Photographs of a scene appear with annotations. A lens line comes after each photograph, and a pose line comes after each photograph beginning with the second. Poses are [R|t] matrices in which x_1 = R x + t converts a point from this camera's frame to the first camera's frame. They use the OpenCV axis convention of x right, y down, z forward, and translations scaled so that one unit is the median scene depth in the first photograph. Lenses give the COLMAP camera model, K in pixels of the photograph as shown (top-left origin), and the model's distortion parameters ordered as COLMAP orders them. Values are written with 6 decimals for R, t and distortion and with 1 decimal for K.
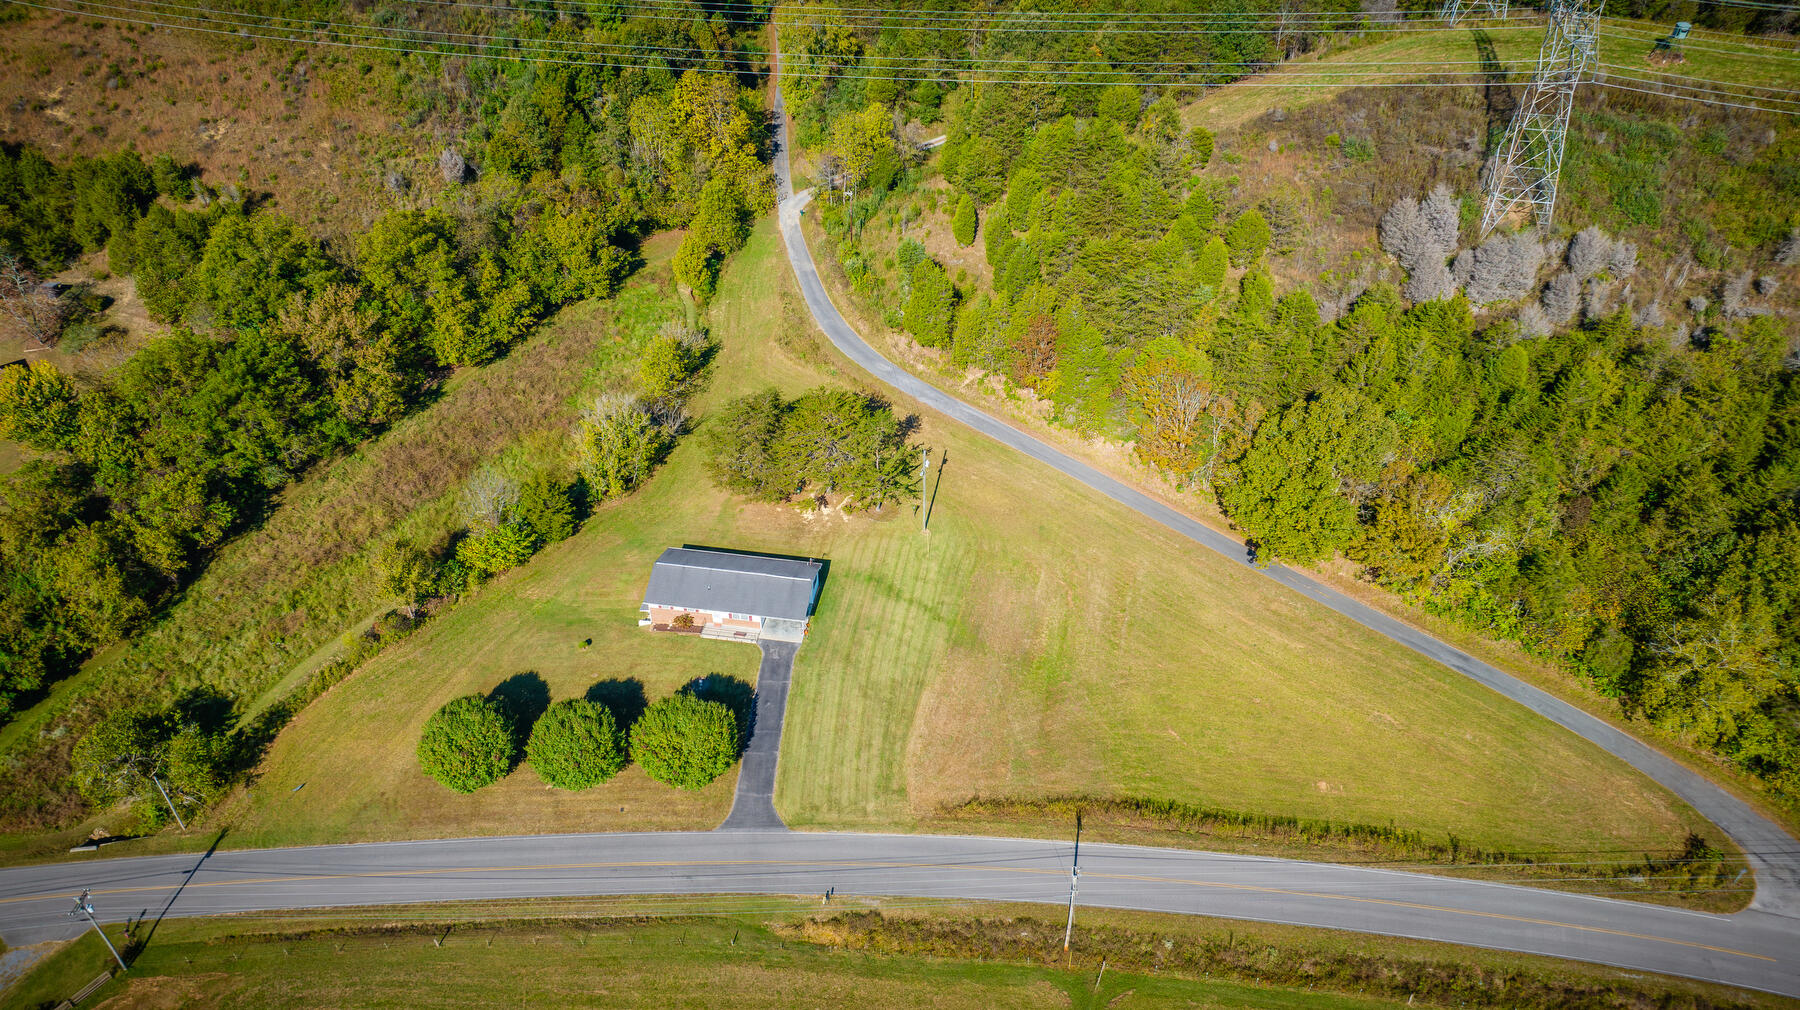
lens RADIAL K [[1275.4, 0, 894.1], [0, 1275.4, 501.9], [0, 0, 1]] dist [-0.037811, 0.041907]
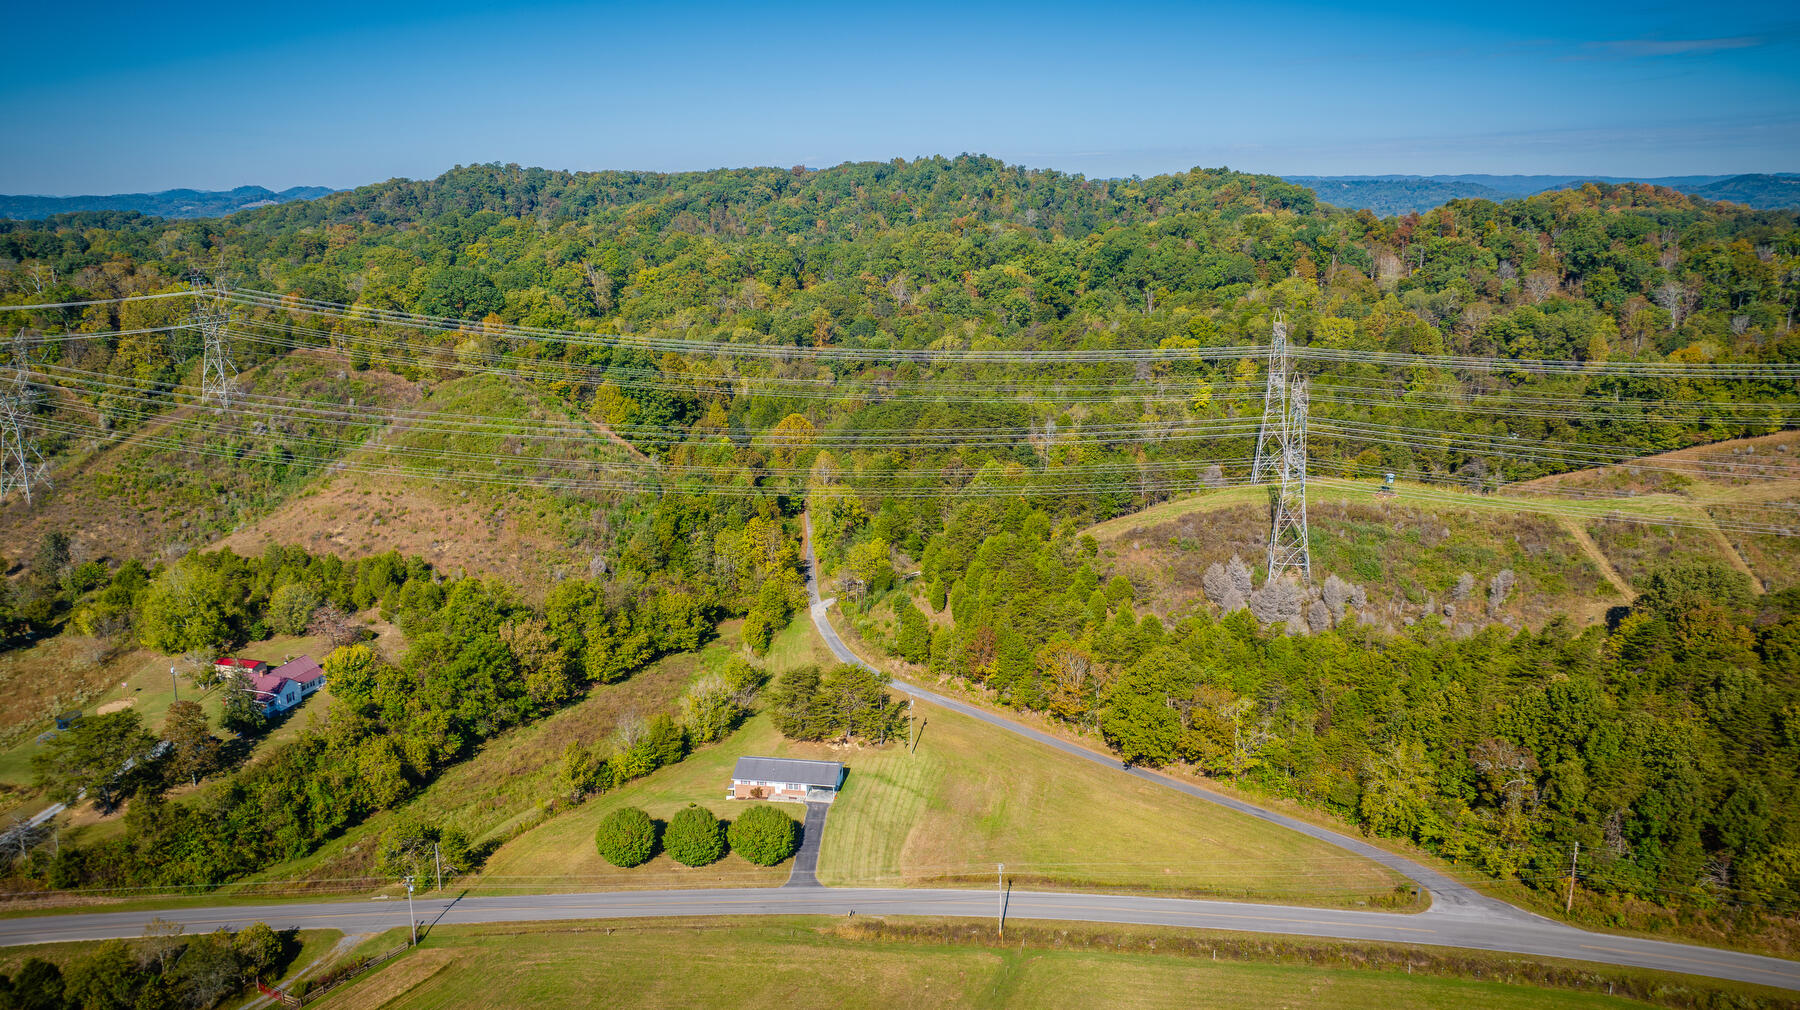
lens RADIAL K [[1275.4, 0, 903.6], [0, 1275.4, 503.2], [0, 0, 1]] dist [-0.037811, 0.041907]
pose [[0.999920, -0.008605, 0.009276, 0.002443], [0.011770, 0.901612, -0.432385, 0.381354], [-0.004642, 0.432460, 0.901641, -0.469362]]
